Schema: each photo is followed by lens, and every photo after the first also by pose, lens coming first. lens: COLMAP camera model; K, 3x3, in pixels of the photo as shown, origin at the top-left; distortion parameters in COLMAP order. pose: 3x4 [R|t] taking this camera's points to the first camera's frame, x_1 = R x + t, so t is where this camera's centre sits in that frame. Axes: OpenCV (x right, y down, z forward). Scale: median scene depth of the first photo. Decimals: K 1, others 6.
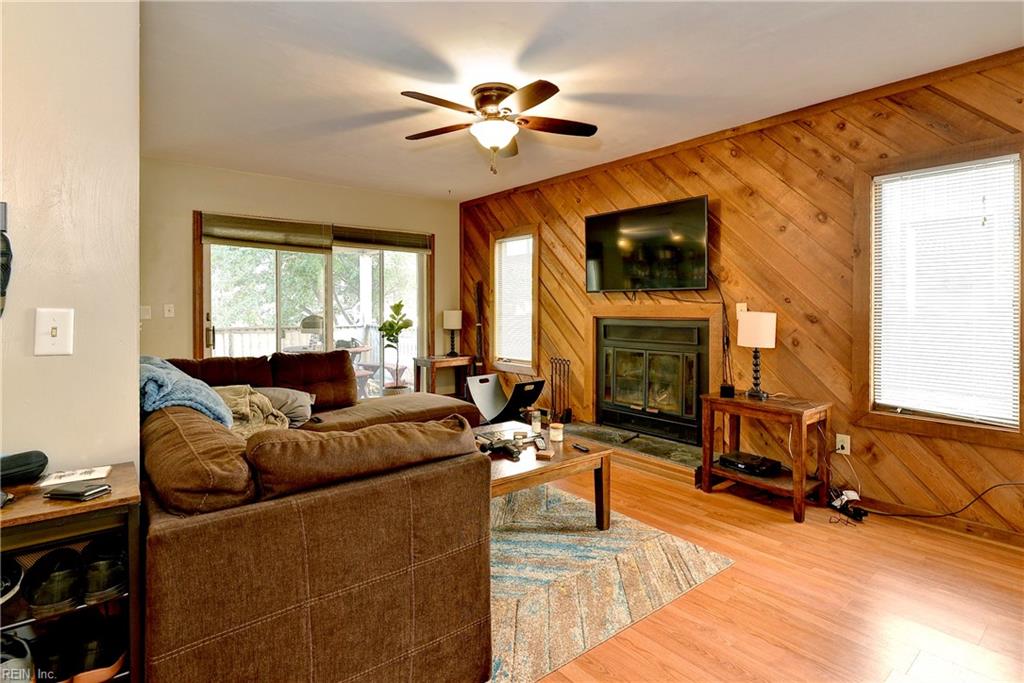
lens RADIAL K [[519.1, 0, 513.3], [0, 519.1, 314.1], [0, 0, 1]] dist [-0.021350, -0.000918]
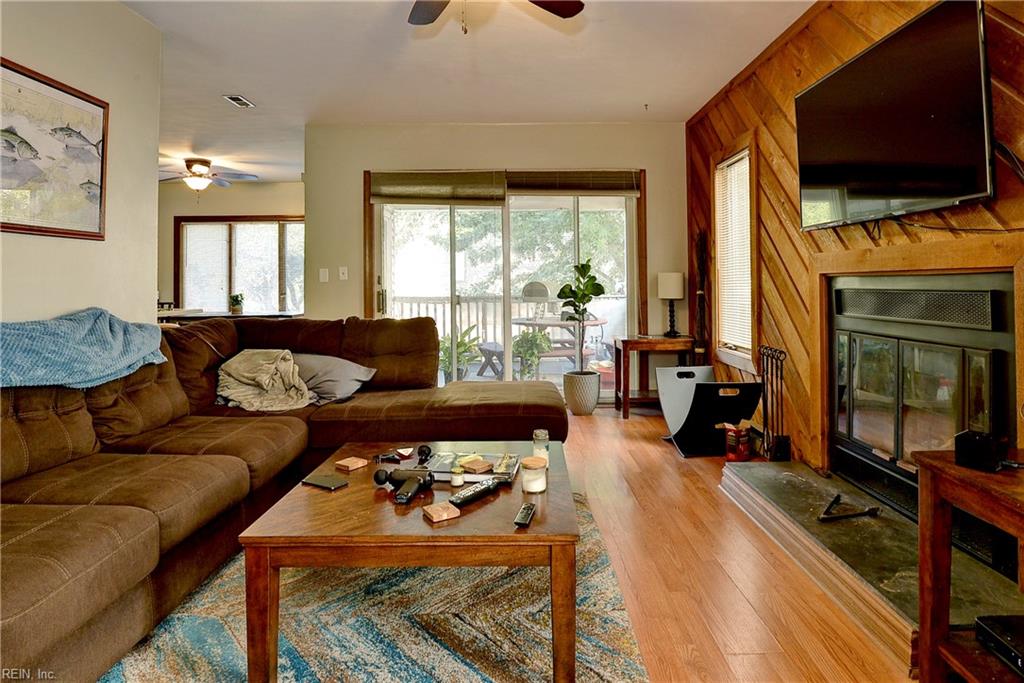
lens RADIAL K [[583.1, 0, 509.0], [0, 583.1, 273.4], [0, 0, 1]] dist [-0.028980, -0.000718]
pose [[0.784035, -0.013306, -0.620573, 0.265214], [-0.003745, 0.999651, -0.026166, 0.020133], [0.620705, 0.022839, 0.783712, 0.303520]]
